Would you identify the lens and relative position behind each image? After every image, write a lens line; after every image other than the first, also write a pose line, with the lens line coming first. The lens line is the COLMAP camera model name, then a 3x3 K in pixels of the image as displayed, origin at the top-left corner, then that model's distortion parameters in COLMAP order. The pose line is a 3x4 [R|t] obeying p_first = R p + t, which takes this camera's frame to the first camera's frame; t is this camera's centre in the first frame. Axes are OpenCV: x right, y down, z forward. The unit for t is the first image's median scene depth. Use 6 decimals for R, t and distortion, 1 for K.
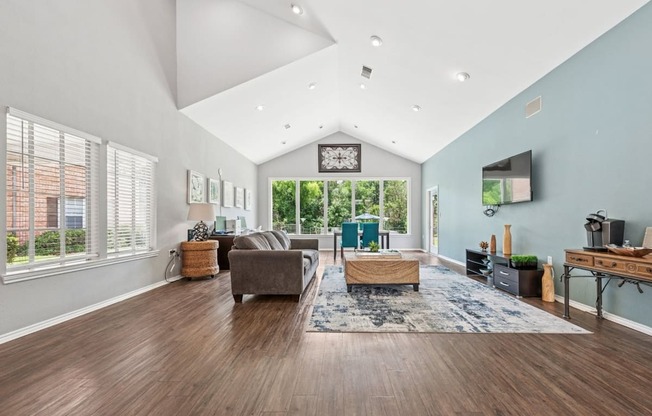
lens RADIAL K [[259.5, 0, 326.6], [0, 259.5, 217.0], [0, 0, 1]] dist [0.000326, -0.000192]
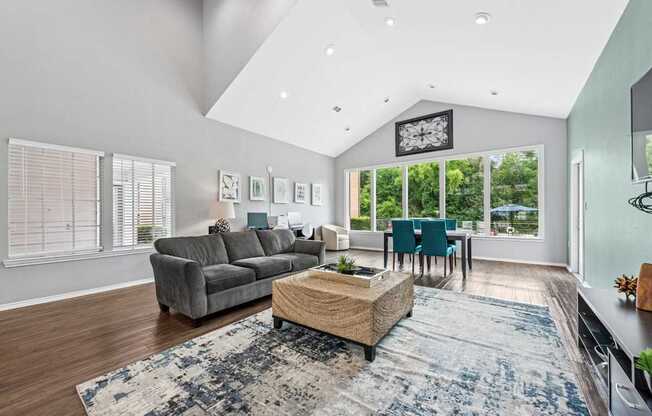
lens RADIAL K [[244.7, 0, 345.7], [0, 244.7, 209.8], [0, 0, 1]] dist [0.007178, -0.000110]
pose [[0.822024, -0.009976, -0.569366, 0.316007], [0.013315, 0.999910, 0.001705, -0.008350], [0.569298, -0.008982, 0.822082, 0.307661]]
